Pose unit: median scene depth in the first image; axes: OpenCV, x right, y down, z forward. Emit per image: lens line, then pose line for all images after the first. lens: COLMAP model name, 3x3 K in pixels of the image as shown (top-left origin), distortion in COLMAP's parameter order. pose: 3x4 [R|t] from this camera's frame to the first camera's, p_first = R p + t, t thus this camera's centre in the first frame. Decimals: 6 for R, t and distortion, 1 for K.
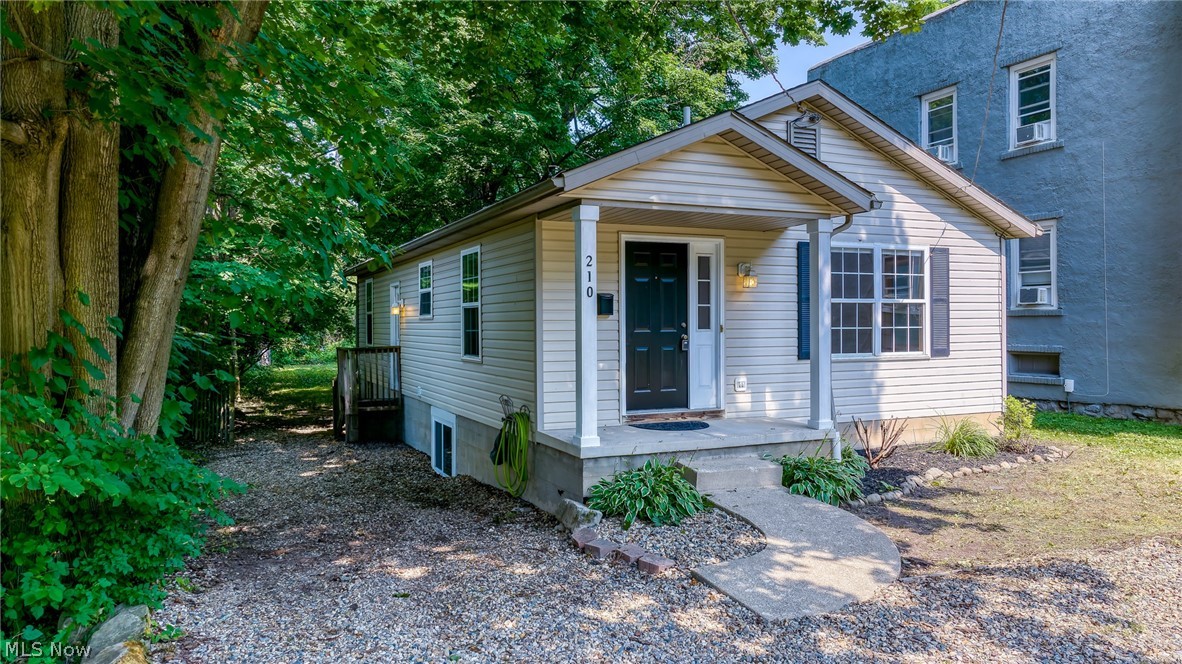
lens RADIAL K [[818.9, 0, 591.0], [0, 818.9, 332.0], [0, 0, 1]] dist [0.004342, -0.008901]
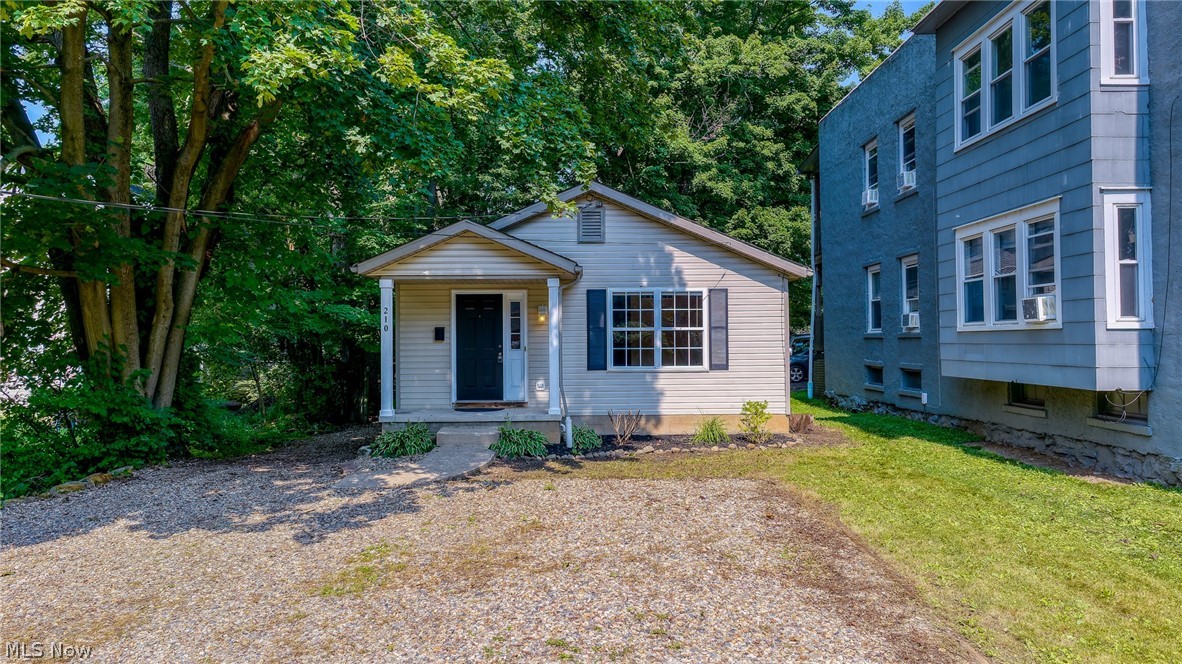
lens RADIAL K [[818.9, 0, 591.0], [0, 818.9, 332.0], [0, 0, 1]] dist [0.004342, -0.008901]
pose [[0.915206, -0.005545, -0.402948, 0.797407], [-0.002695, 0.999799, -0.019880, -0.004762], [0.402977, 0.019280, 0.915007, -0.314824]]
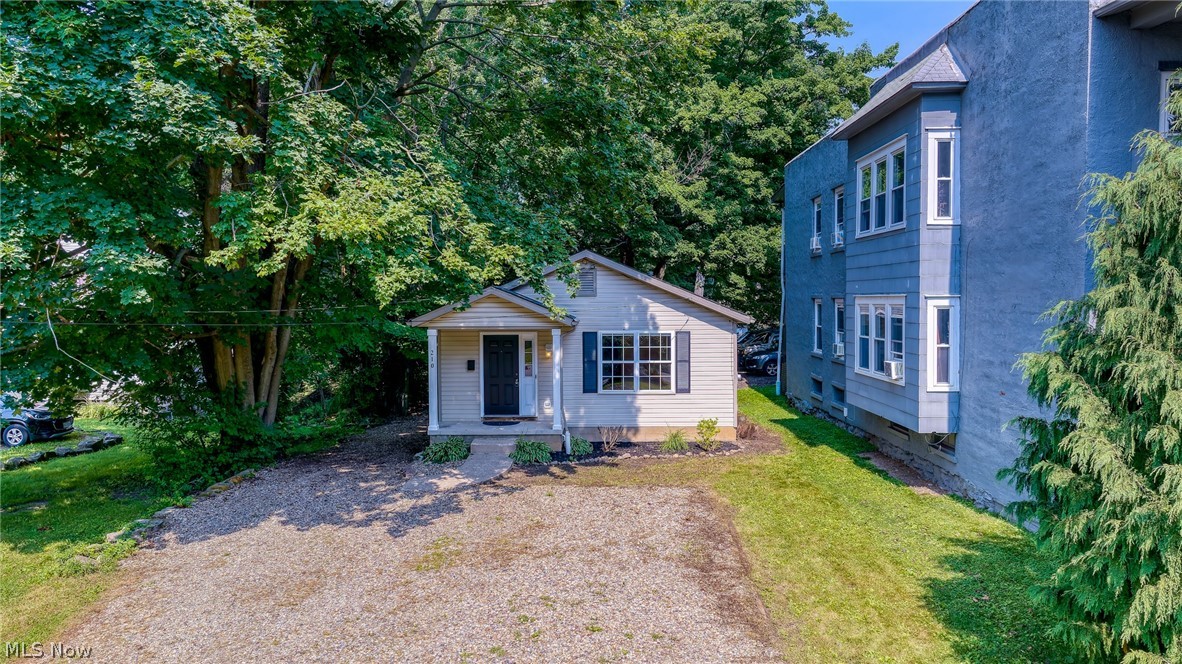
lens RADIAL K [[818.9, 0, 591.0], [0, 818.9, 332.0], [0, 0, 1]] dist [0.004342, -0.008901]
pose [[0.906276, 0.018637, -0.422275, 1.016410], [-0.004916, 0.999425, 0.033558, -0.163594], [0.422657, -0.028337, 0.905846, -0.687820]]
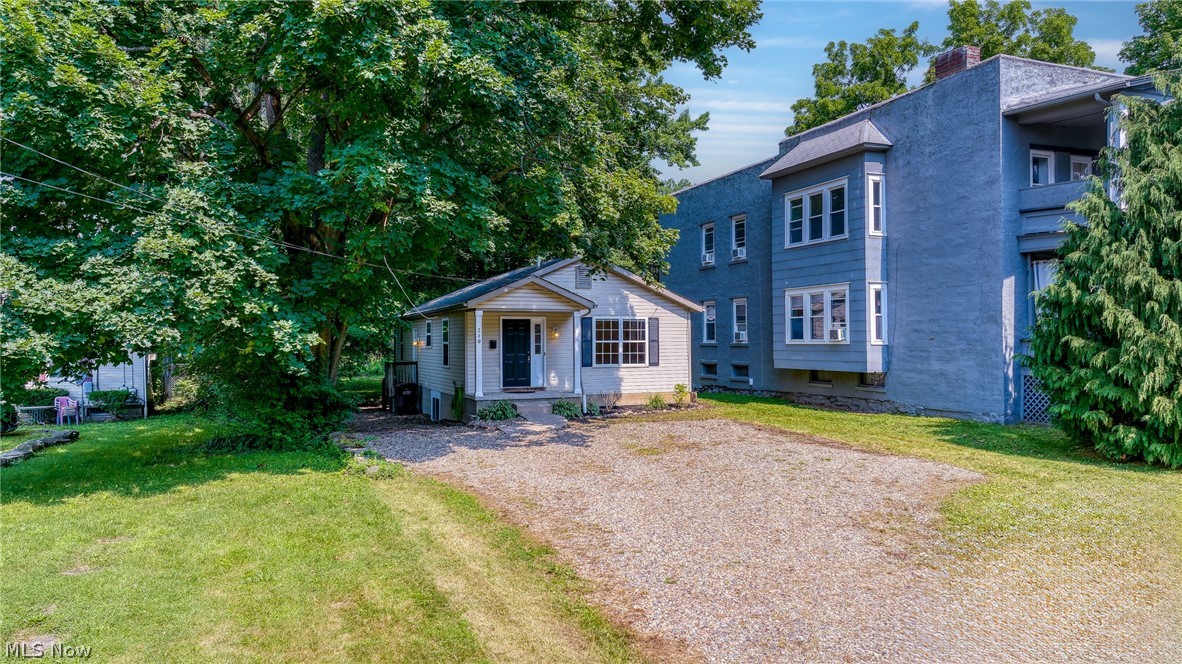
lens RADIAL K [[818.9, 0, 591.0], [0, 818.9, 332.0], [0, 0, 1]] dist [0.004342, -0.008901]
pose [[0.999282, 0.000406, -0.037887, 0.349511], [-0.001261, 0.999745, -0.022563, -0.012685], [0.037868, 0.022594, 0.999027, -1.283892]]
